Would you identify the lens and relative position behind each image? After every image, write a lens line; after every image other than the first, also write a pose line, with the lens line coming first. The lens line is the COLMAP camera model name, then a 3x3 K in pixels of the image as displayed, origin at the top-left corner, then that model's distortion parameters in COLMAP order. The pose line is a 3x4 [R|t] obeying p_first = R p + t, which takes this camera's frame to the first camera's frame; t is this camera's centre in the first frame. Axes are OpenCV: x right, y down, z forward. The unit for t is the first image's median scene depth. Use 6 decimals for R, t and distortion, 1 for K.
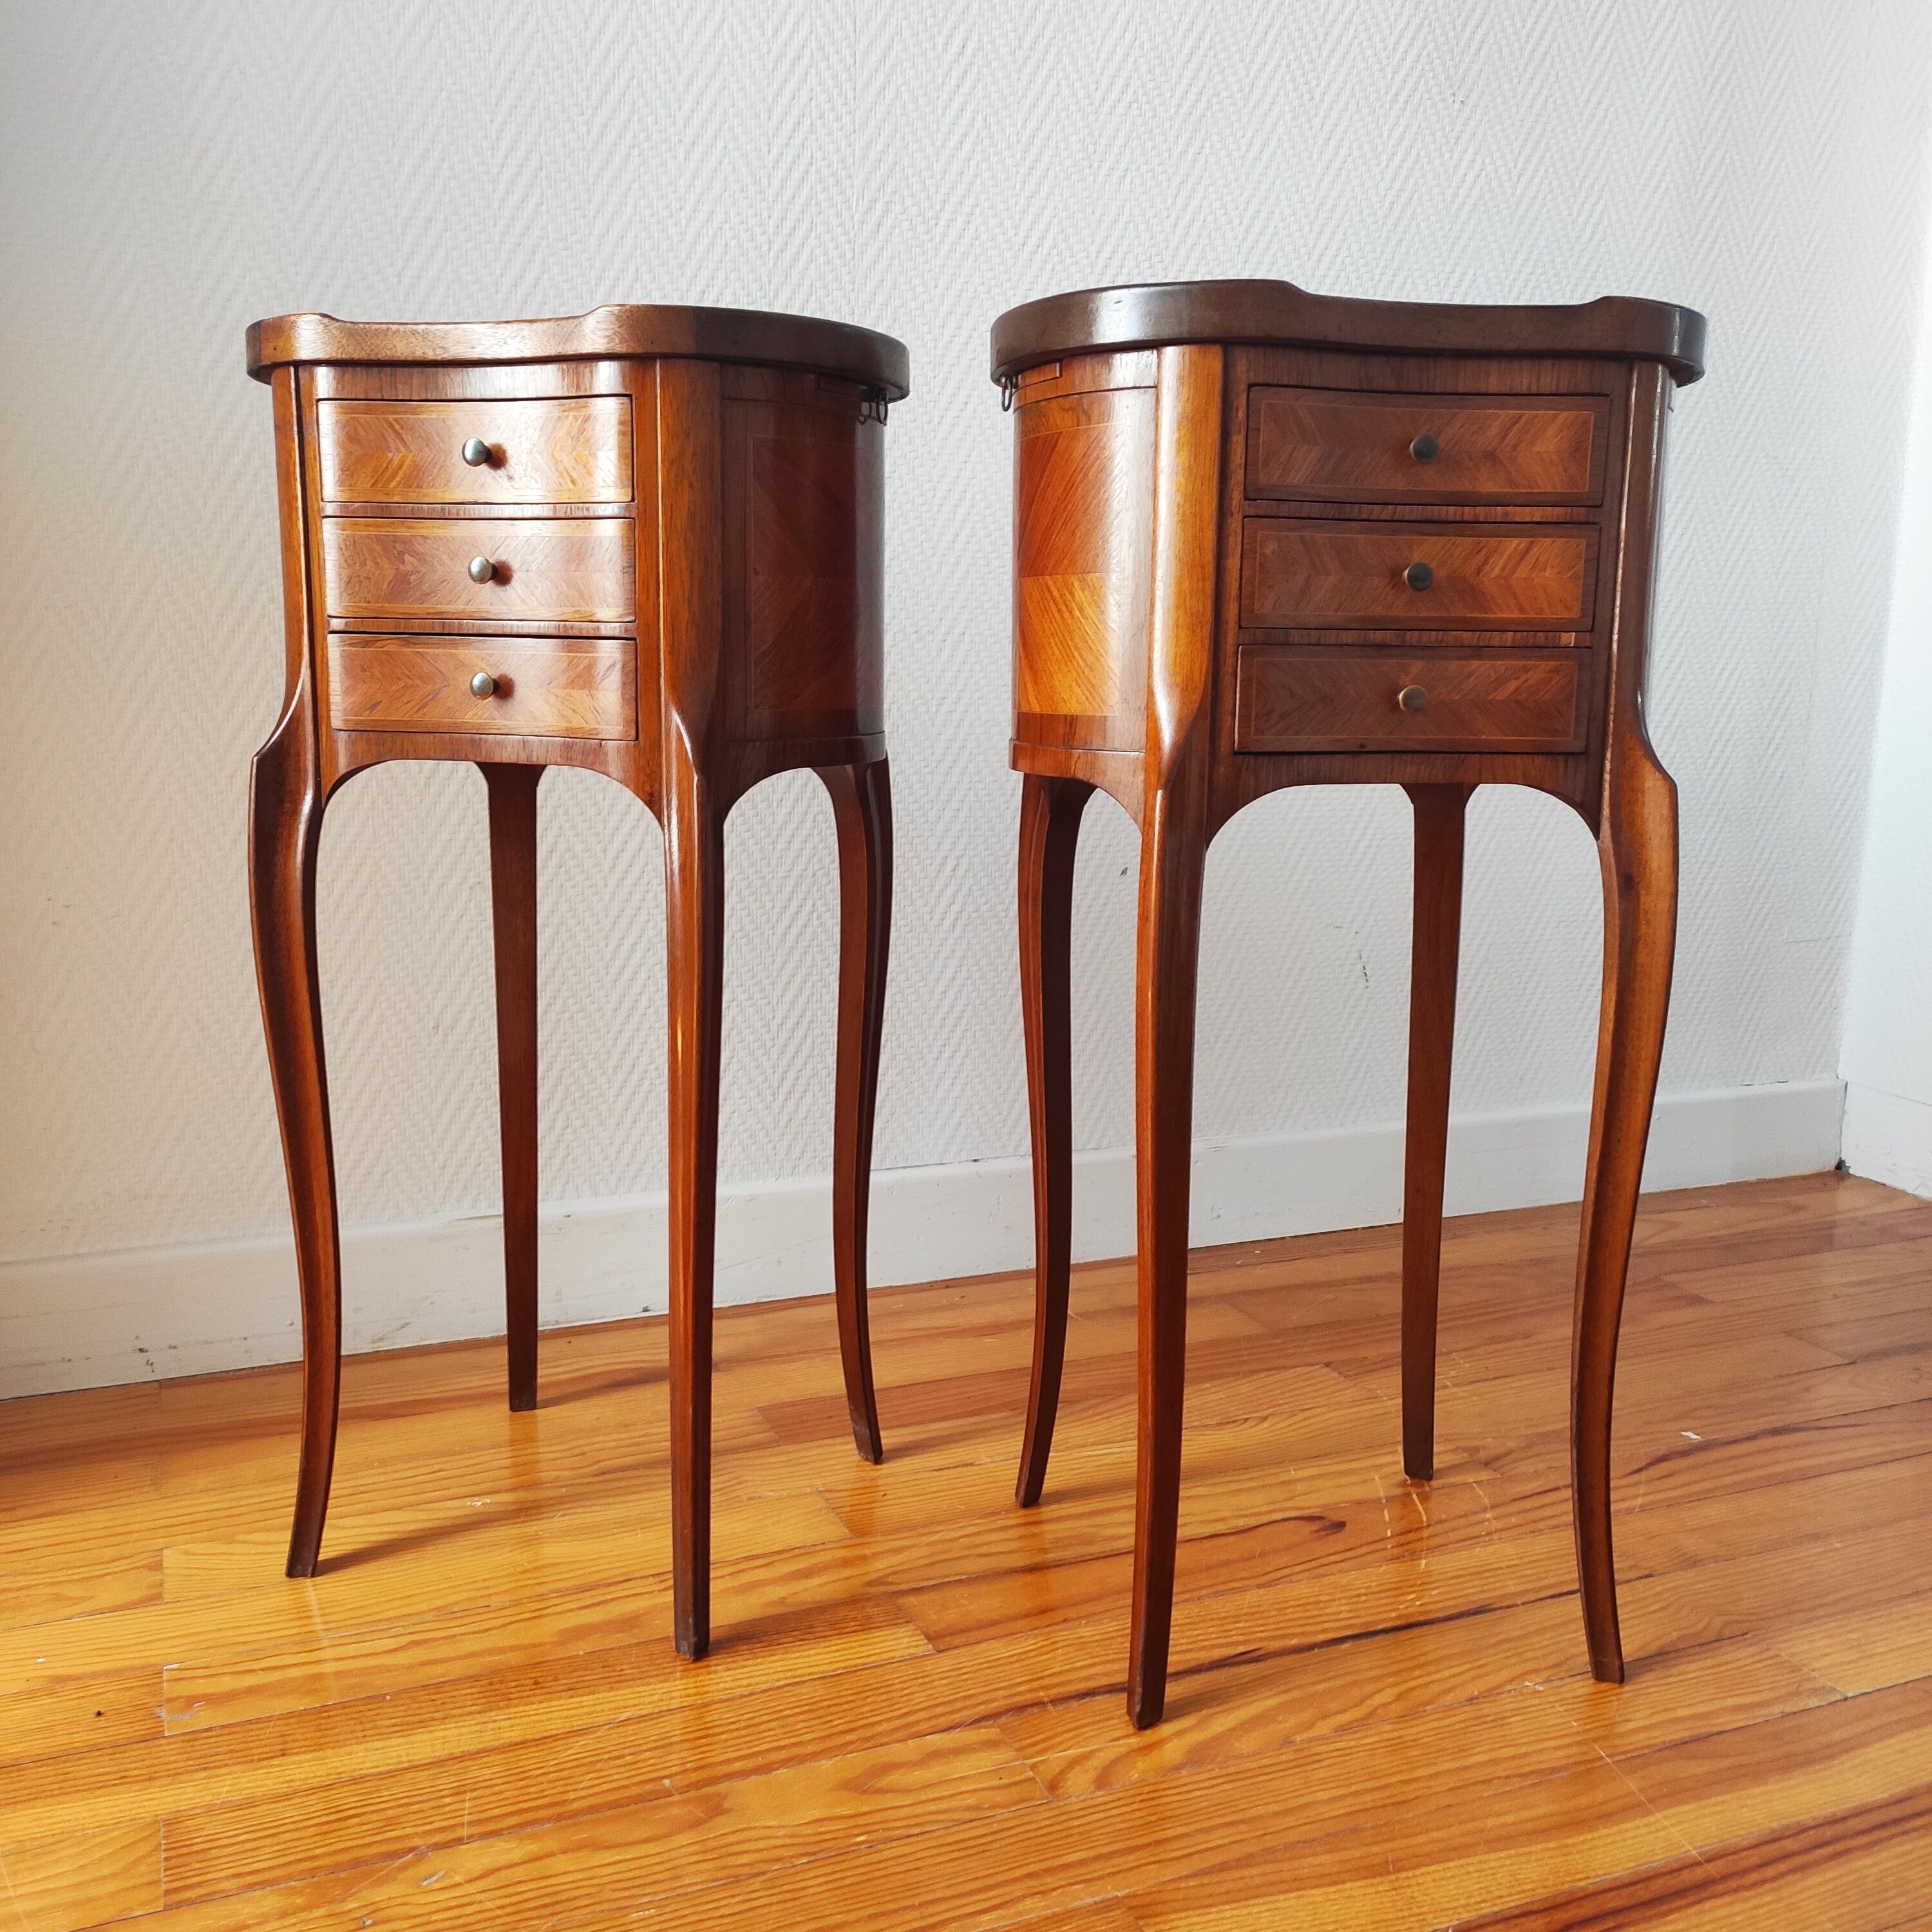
lens RADIAL K [[1910.0, 0, 974.4], [0, 1910.0, 978.8], [0, 0, 1]] dist [0.021813, 0.000000]
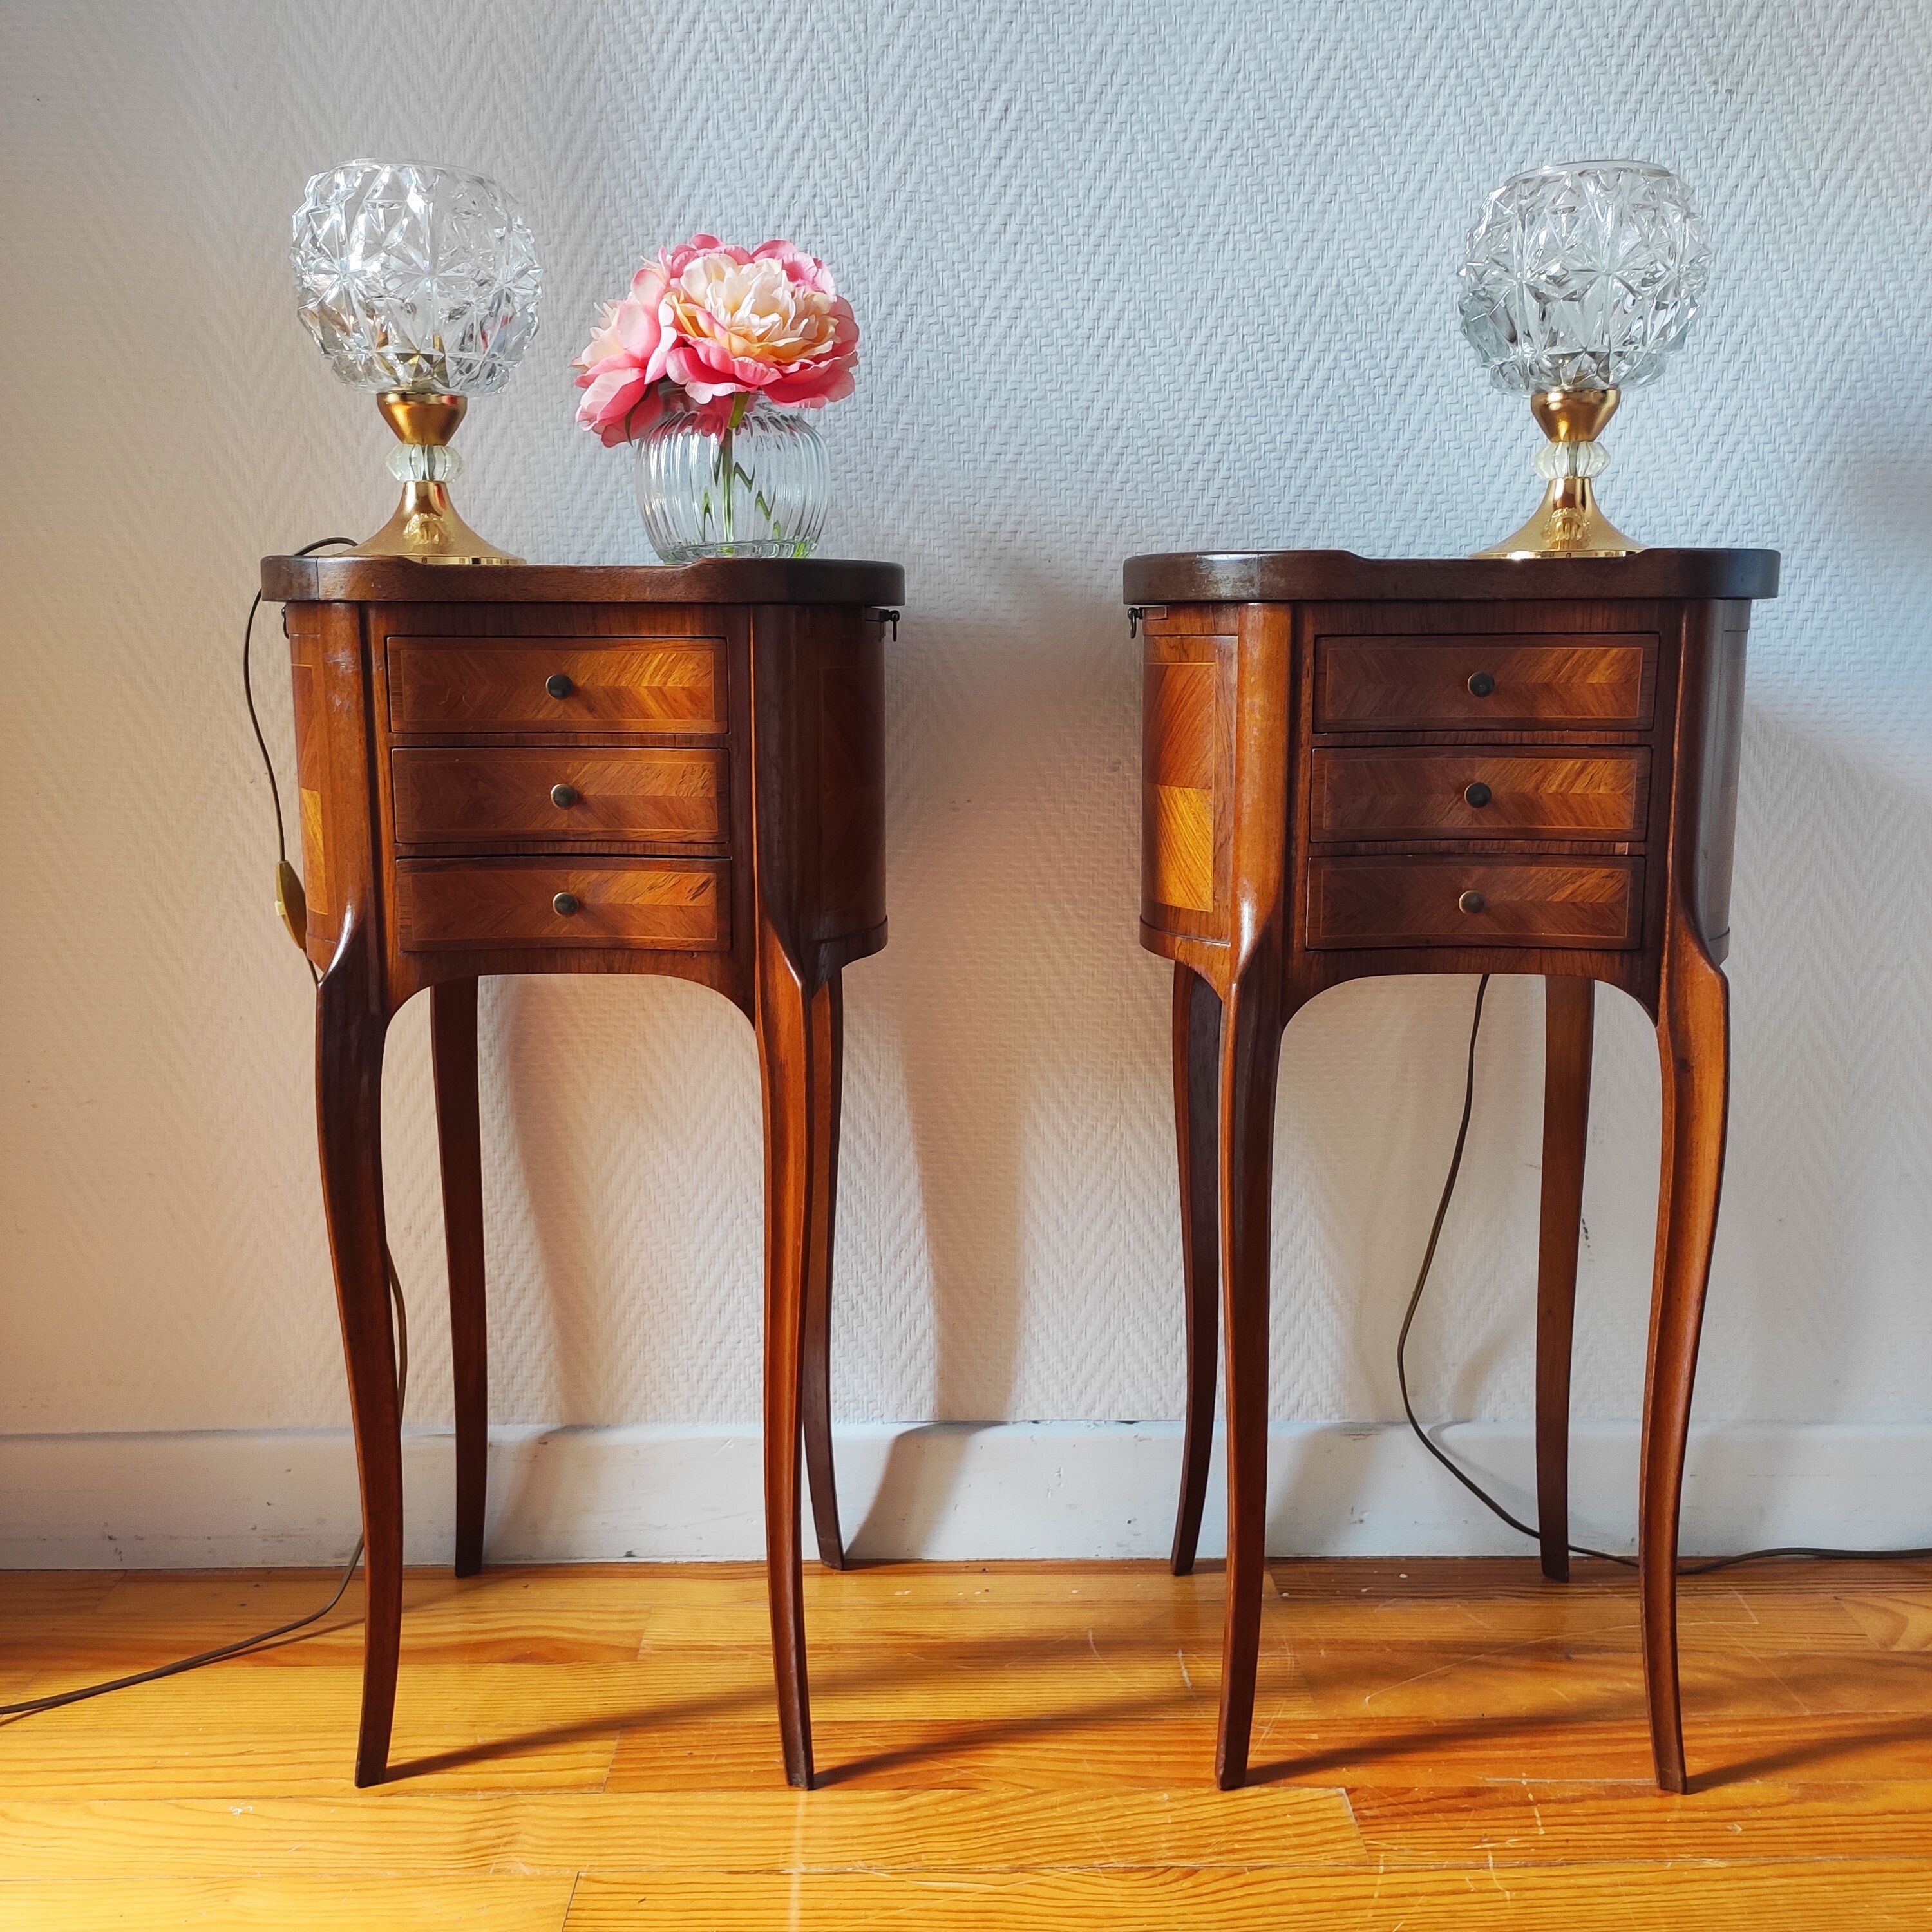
lens RADIAL K [[1910.0, 0, 979.0], [0, 1910.0, 963.7], [0, 0, 1]] dist [0.021813, 0.000000]
pose [[0.928438, 0.048797, -0.368268, 0.309939], [-0.050518, 0.998711, 0.004971, -0.120933], [0.368036, 0.013988, 0.929706, 0.230277]]
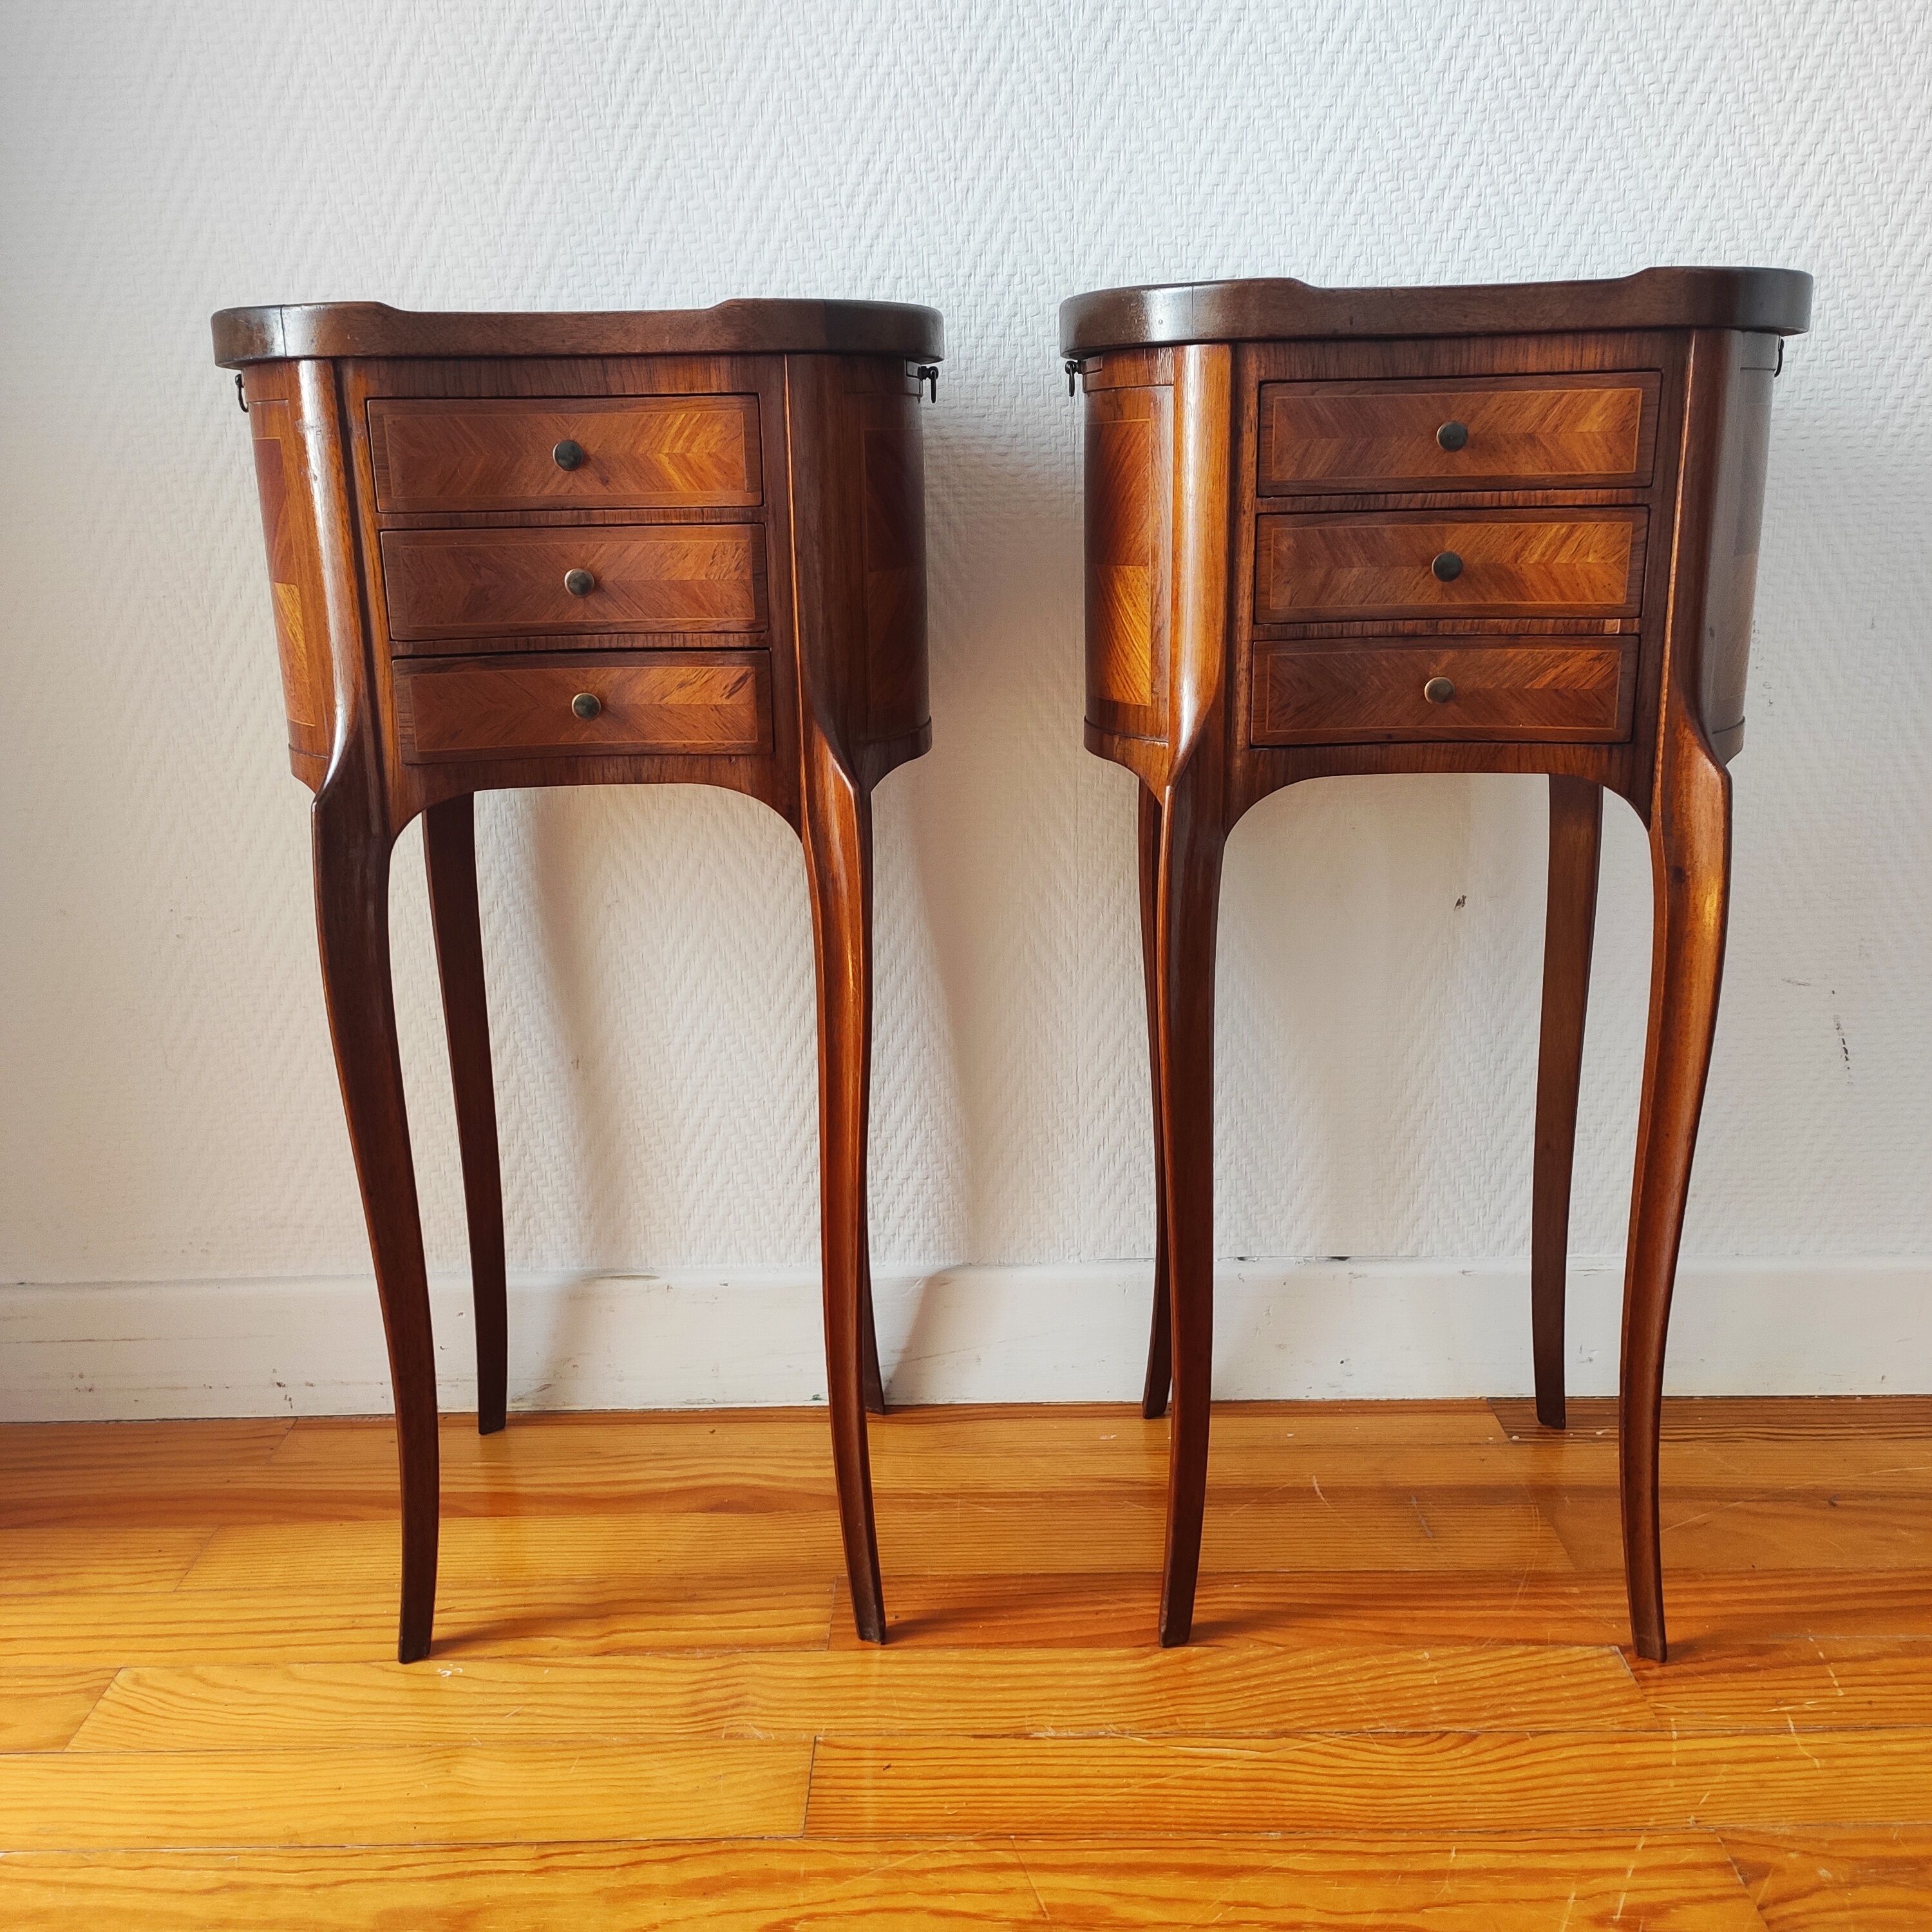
lens RADIAL K [[1910.0, 0, 967.1], [0, 1910.0, 972.7], [0, 0, 1]] dist [0.021813, 0.000000]
pose [[0.918889, 0.072924, -0.387719, 0.216615], [-0.035767, 0.994120, 0.102211, -0.109558], [0.392892, -0.080053, 0.916093, 0.270113]]
